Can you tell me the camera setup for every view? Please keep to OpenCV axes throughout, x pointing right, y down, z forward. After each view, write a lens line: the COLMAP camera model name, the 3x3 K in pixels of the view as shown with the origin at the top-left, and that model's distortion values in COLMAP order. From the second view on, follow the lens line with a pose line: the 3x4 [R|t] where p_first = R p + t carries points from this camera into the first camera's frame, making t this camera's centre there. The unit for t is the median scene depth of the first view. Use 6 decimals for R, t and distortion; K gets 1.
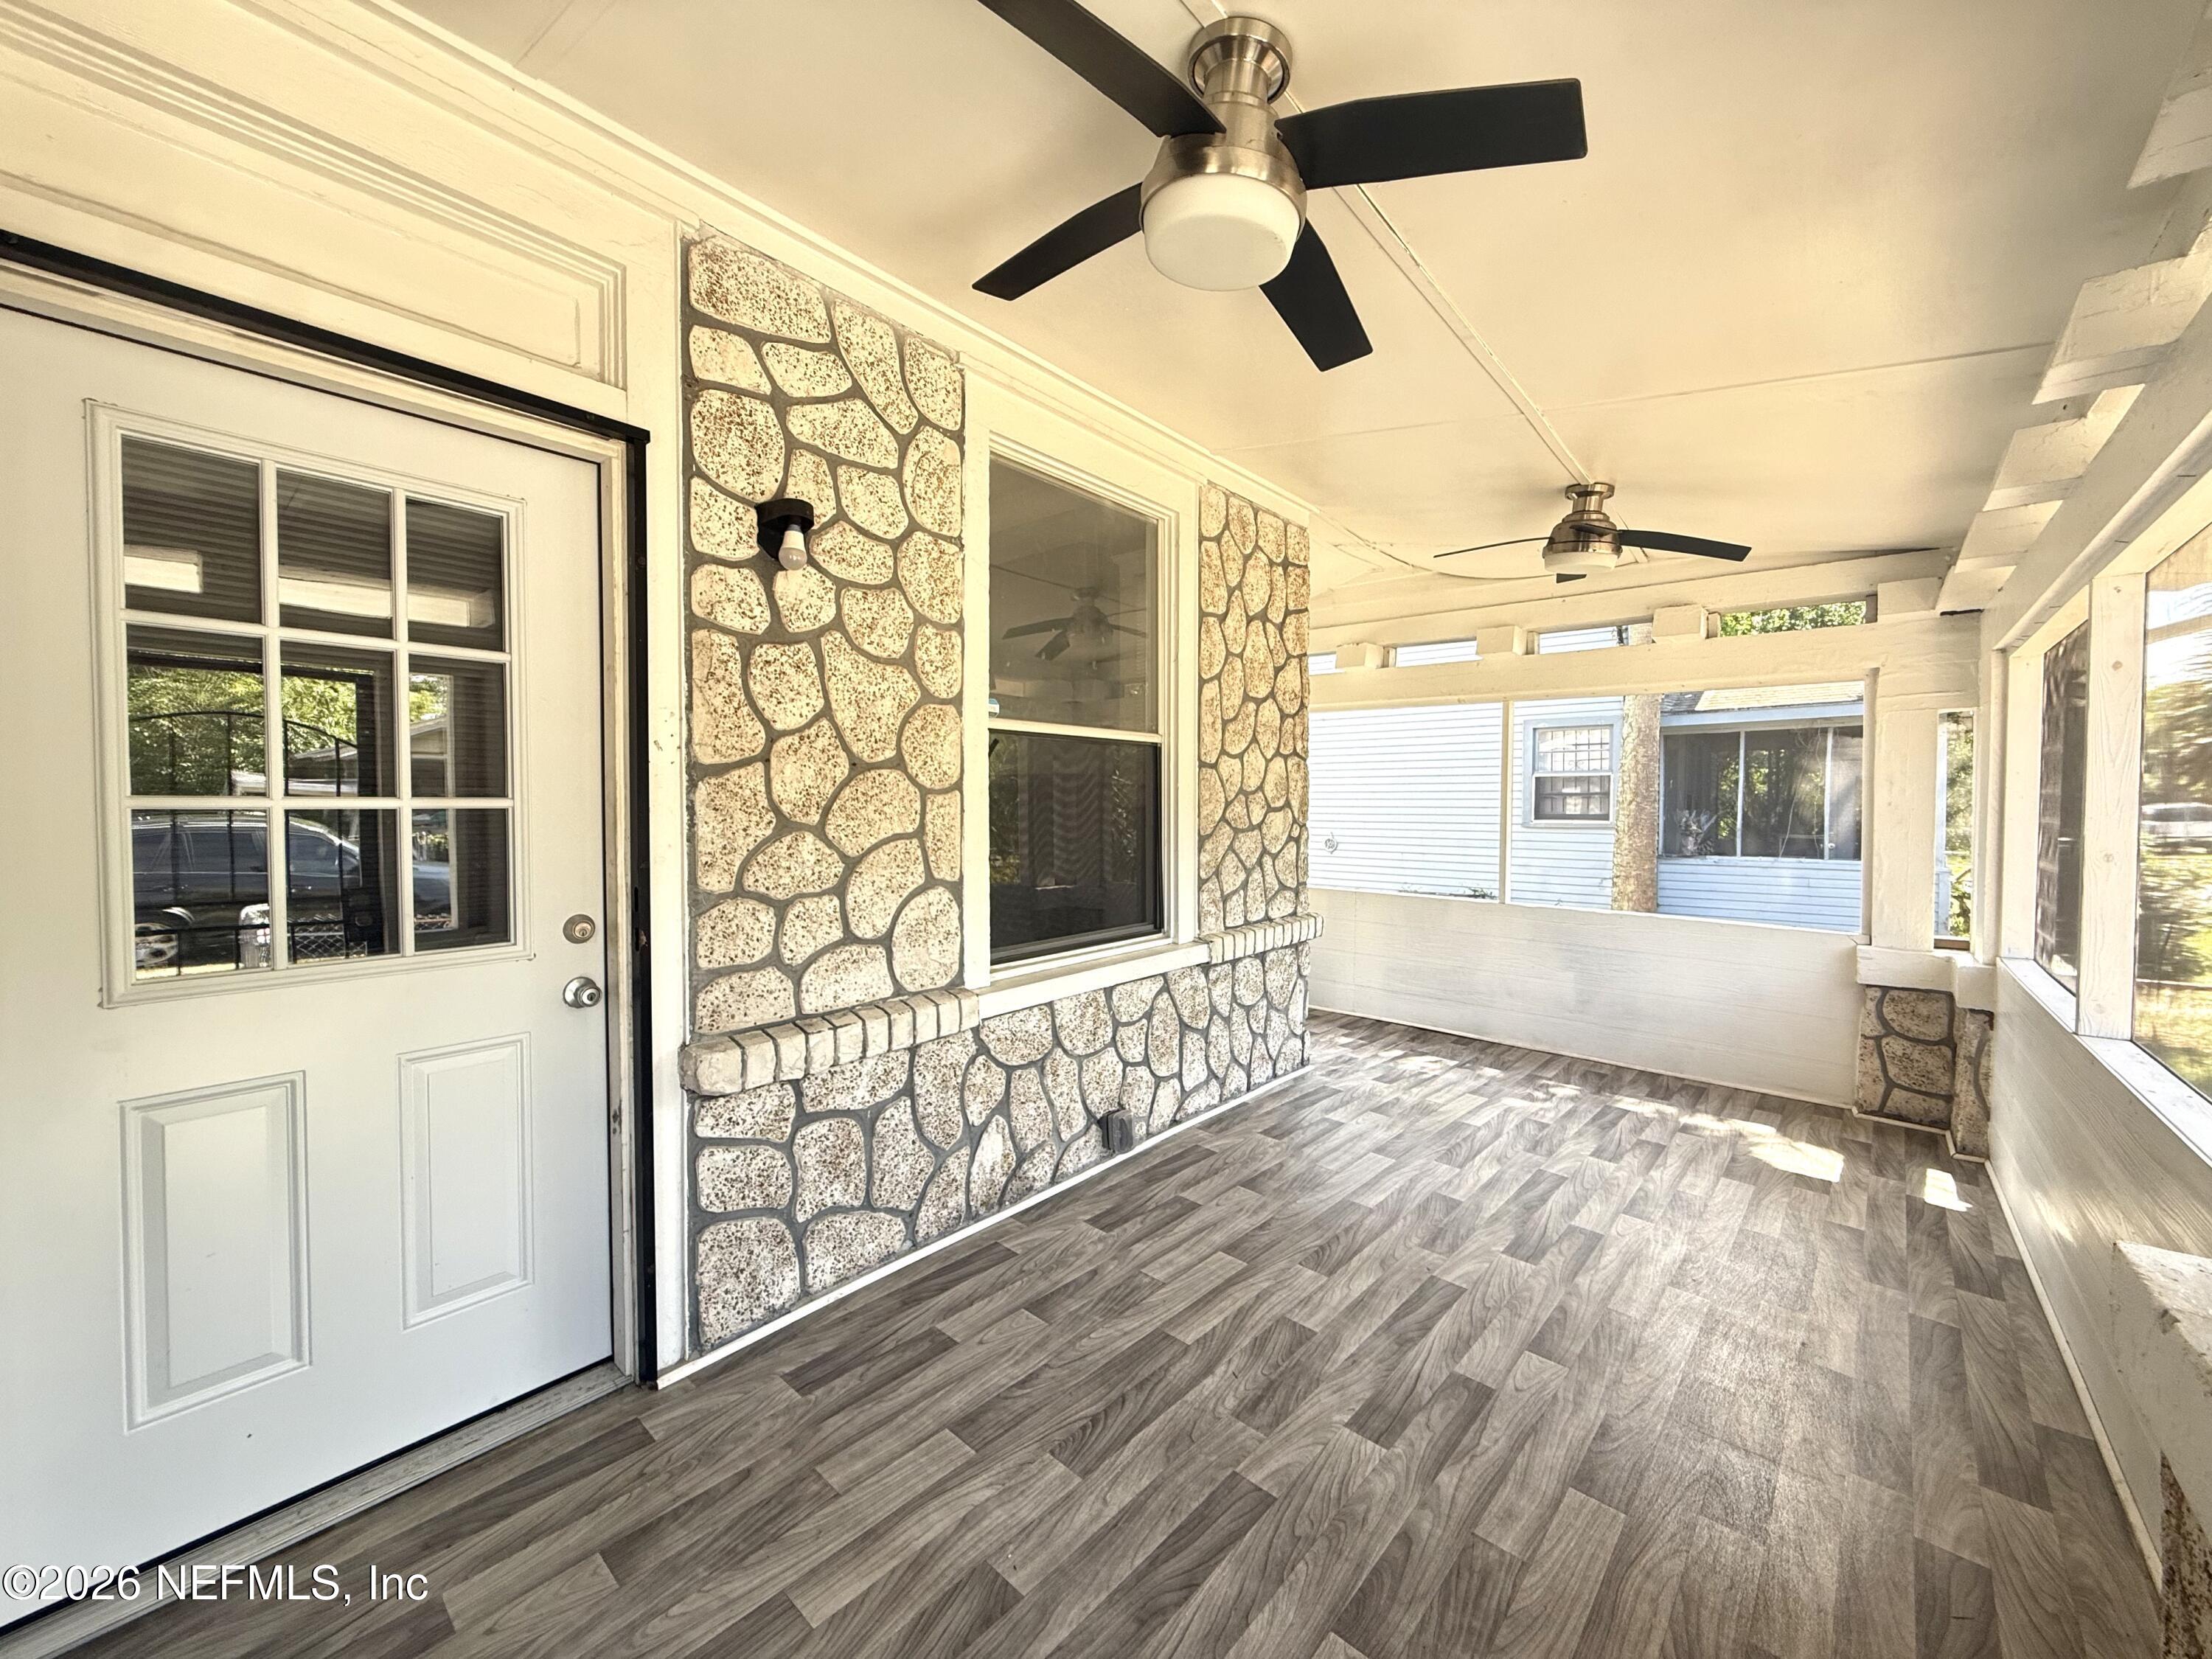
lens RADIAL K [[870.8, 0, 1087.5], [0, 870.8, 826.5], [0, 0, 1]] dist [-0.001780, 0.000150]
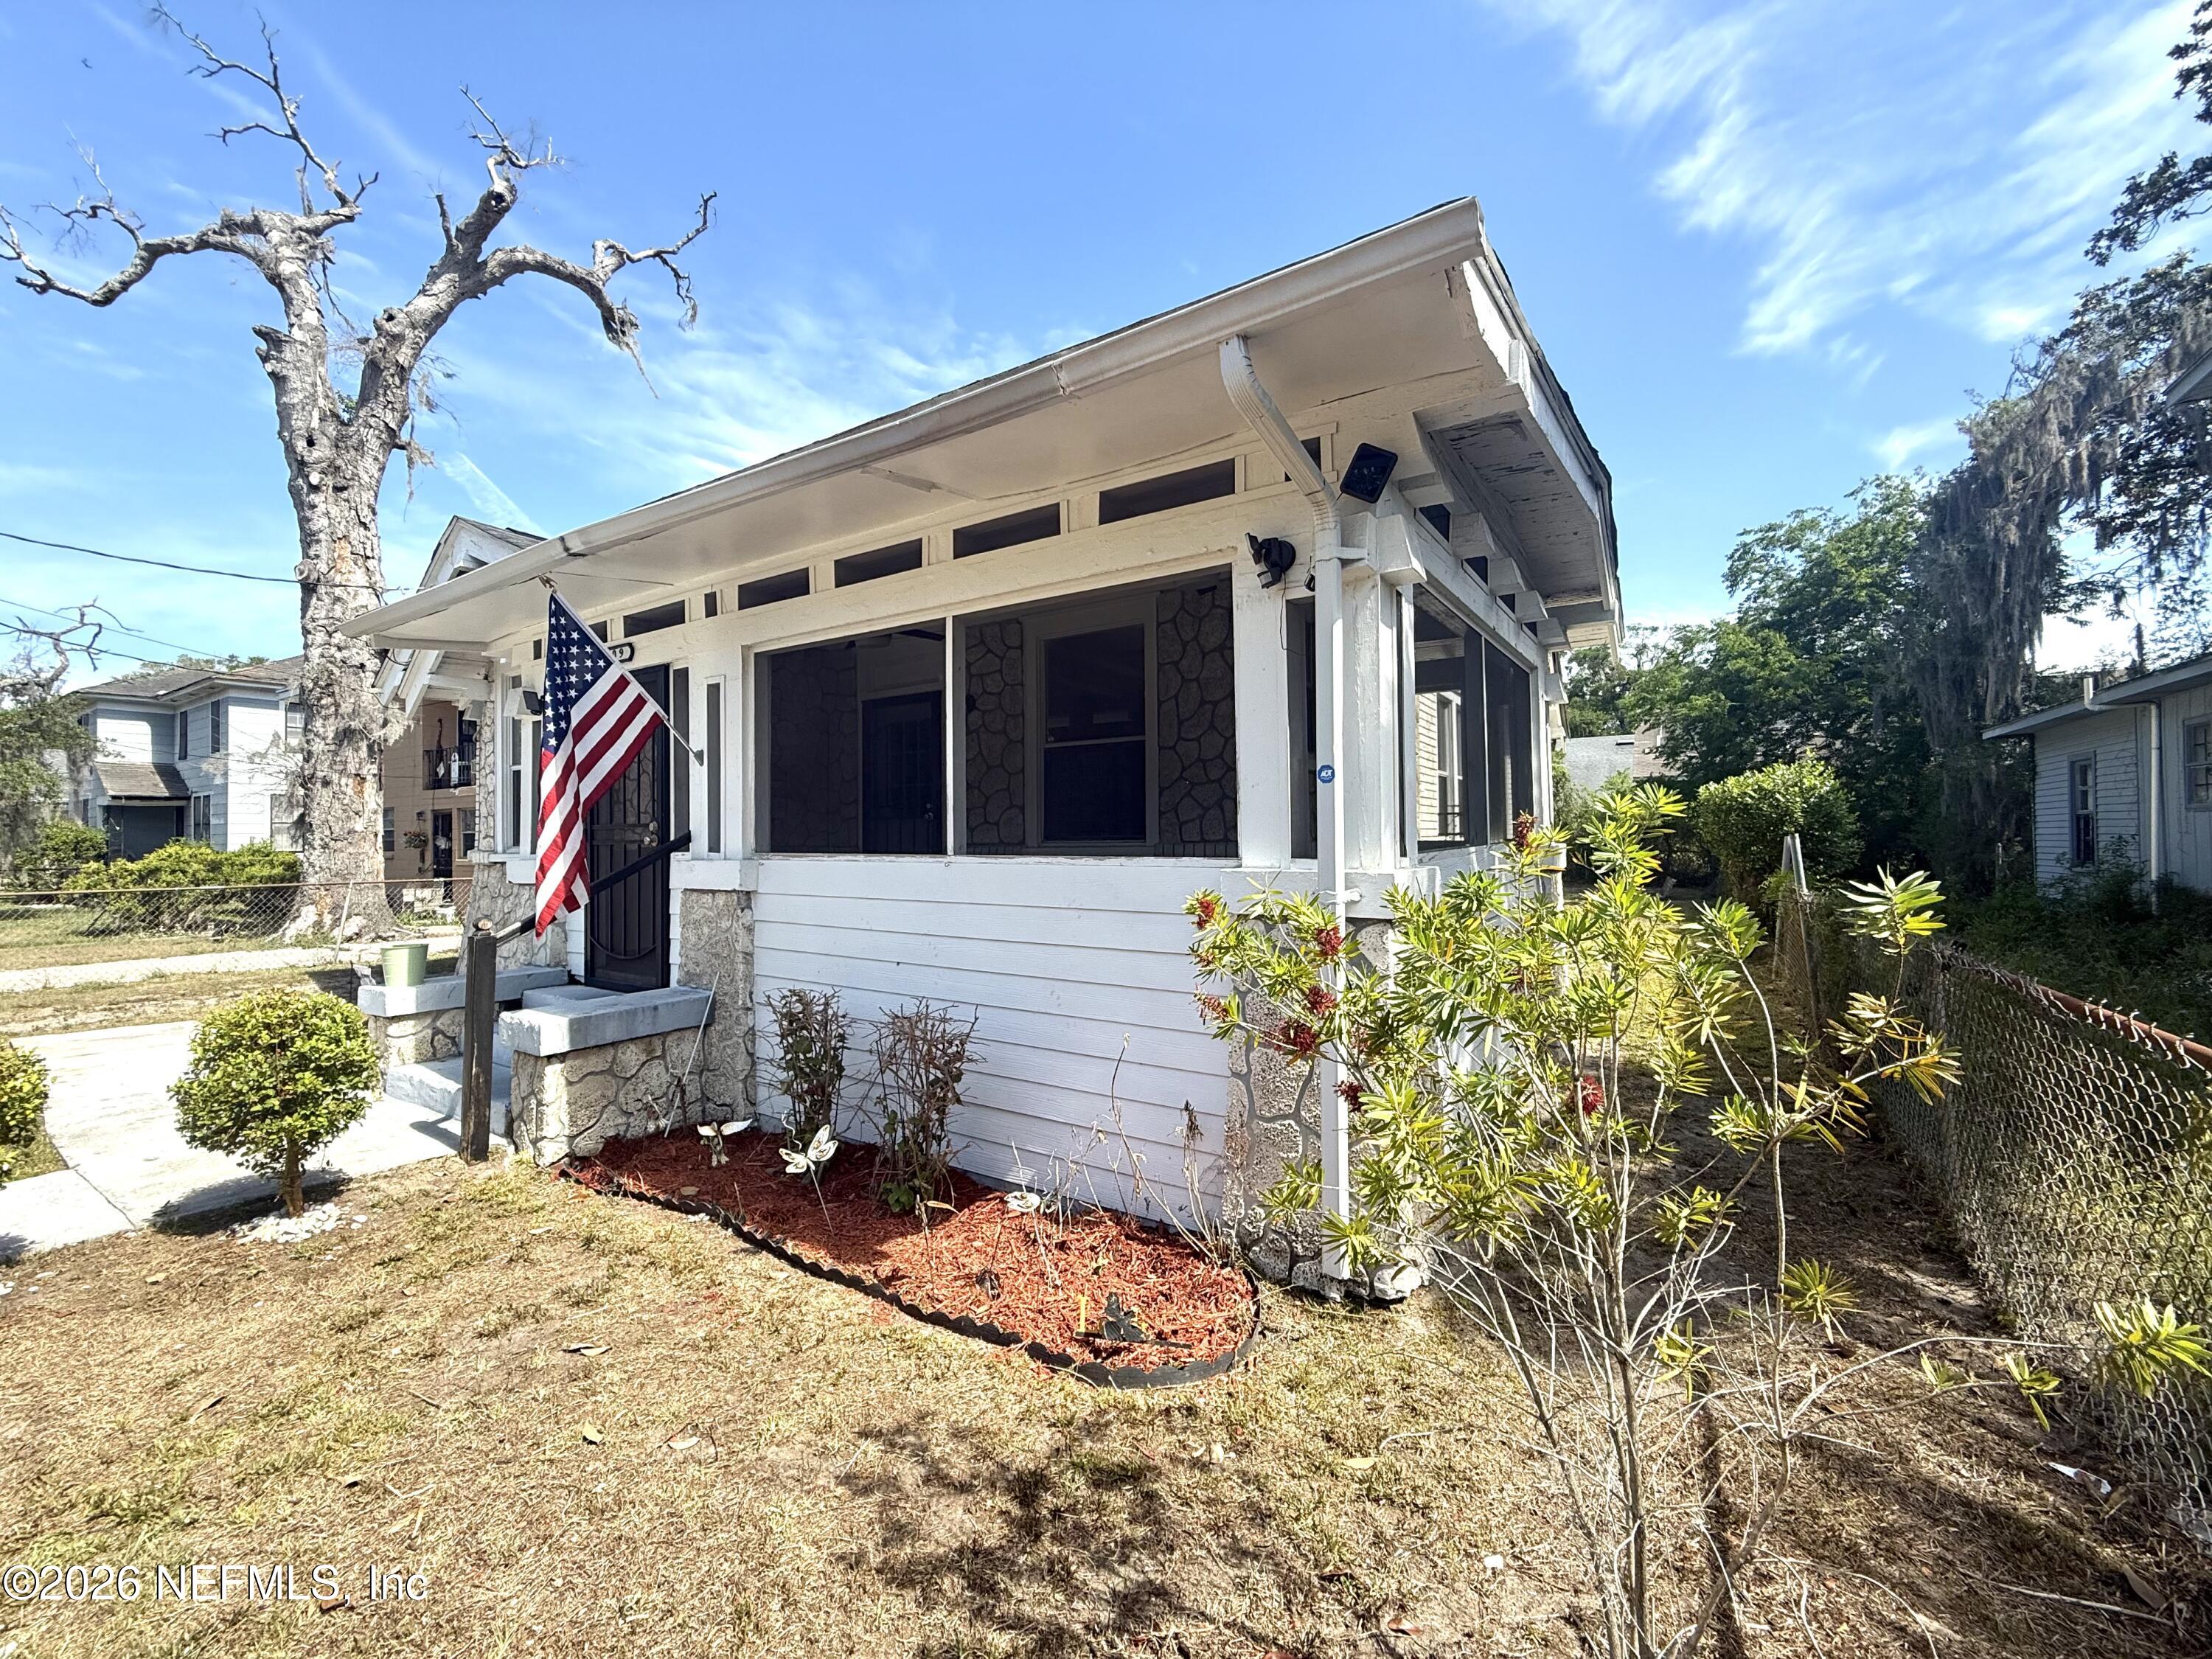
lens RADIAL K [[870.8, 0, 1104.7], [0, 870.8, 824.9], [0, 0, 1]] dist [-0.001780, 0.000150]
pose [[0.148622, -0.015151, -0.988778, 2.157063], [-0.013386, 0.999760, -0.017331, 0.137636], [0.988803, 0.015812, 0.148384, 0.700443]]
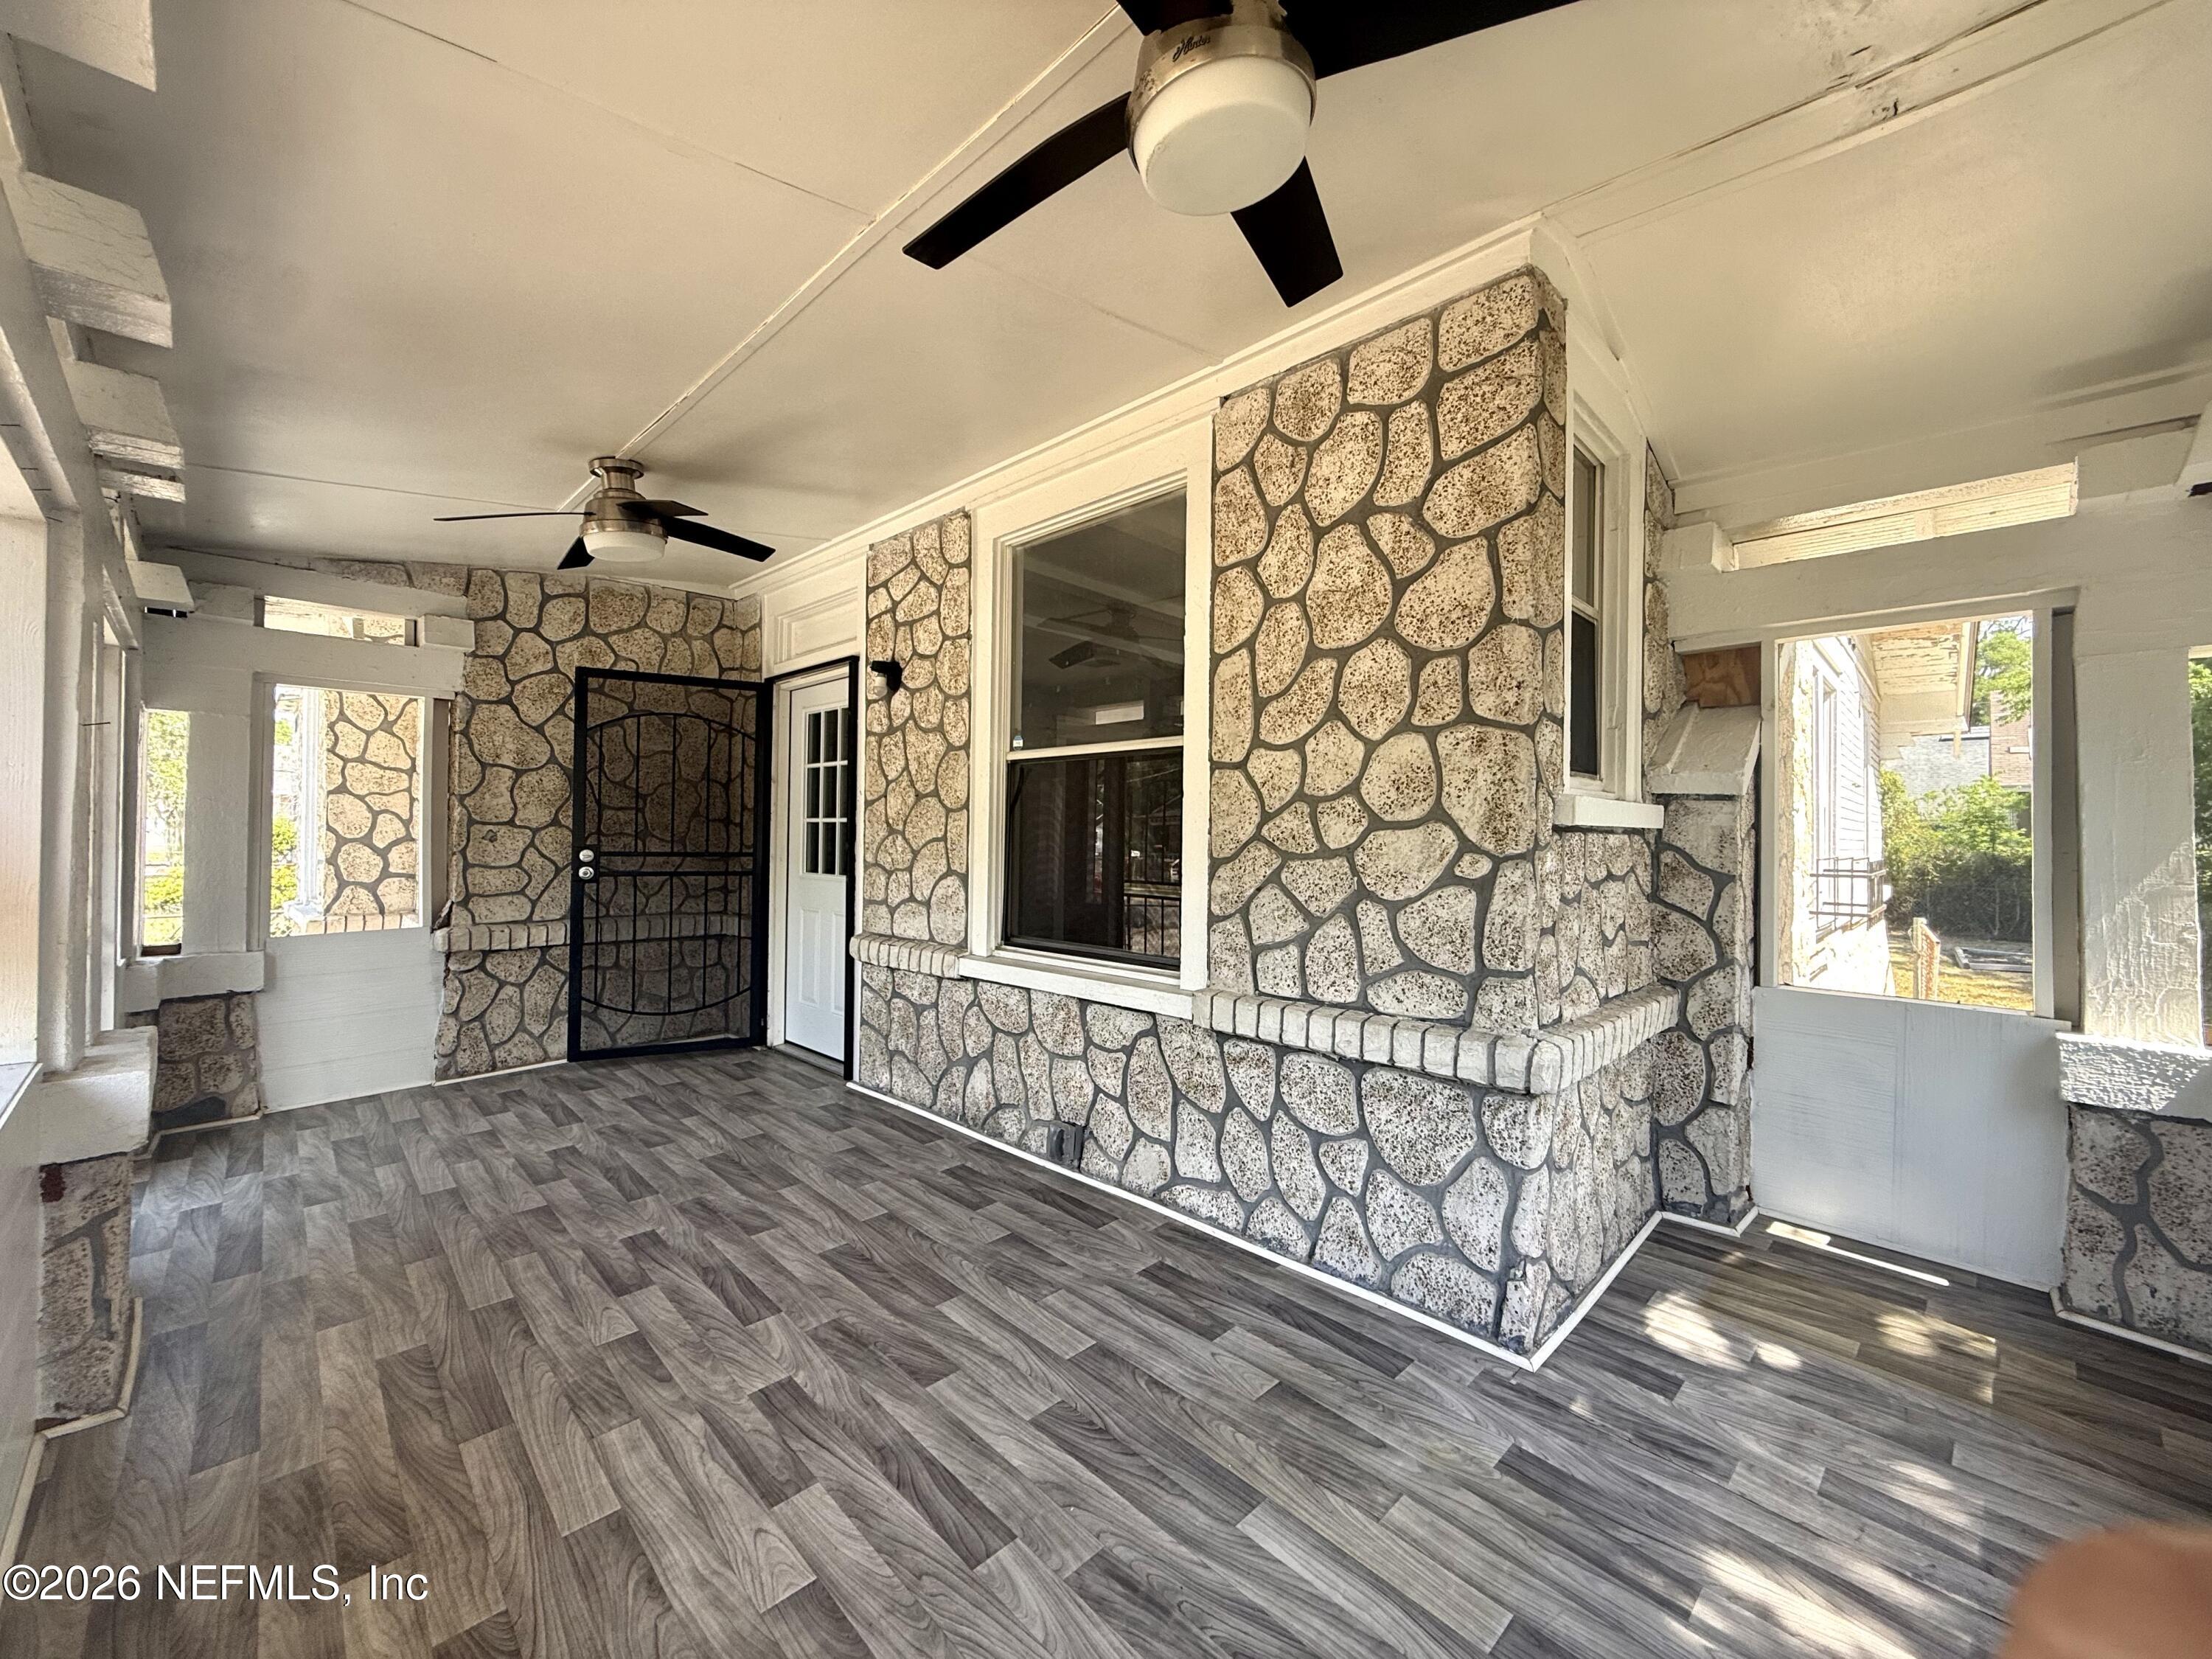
lens RADIAL K [[870.8, 0, 1108.3], [0, 870.8, 820.3], [0, 0, 1]] dist [-0.001780, 0.000150]
pose [[-0.052461, -0.013102, -0.998537, 1.027528], [-0.033644, 0.999369, -0.011346, -0.012480], [0.998056, 0.032999, -0.052869, 1.074358]]
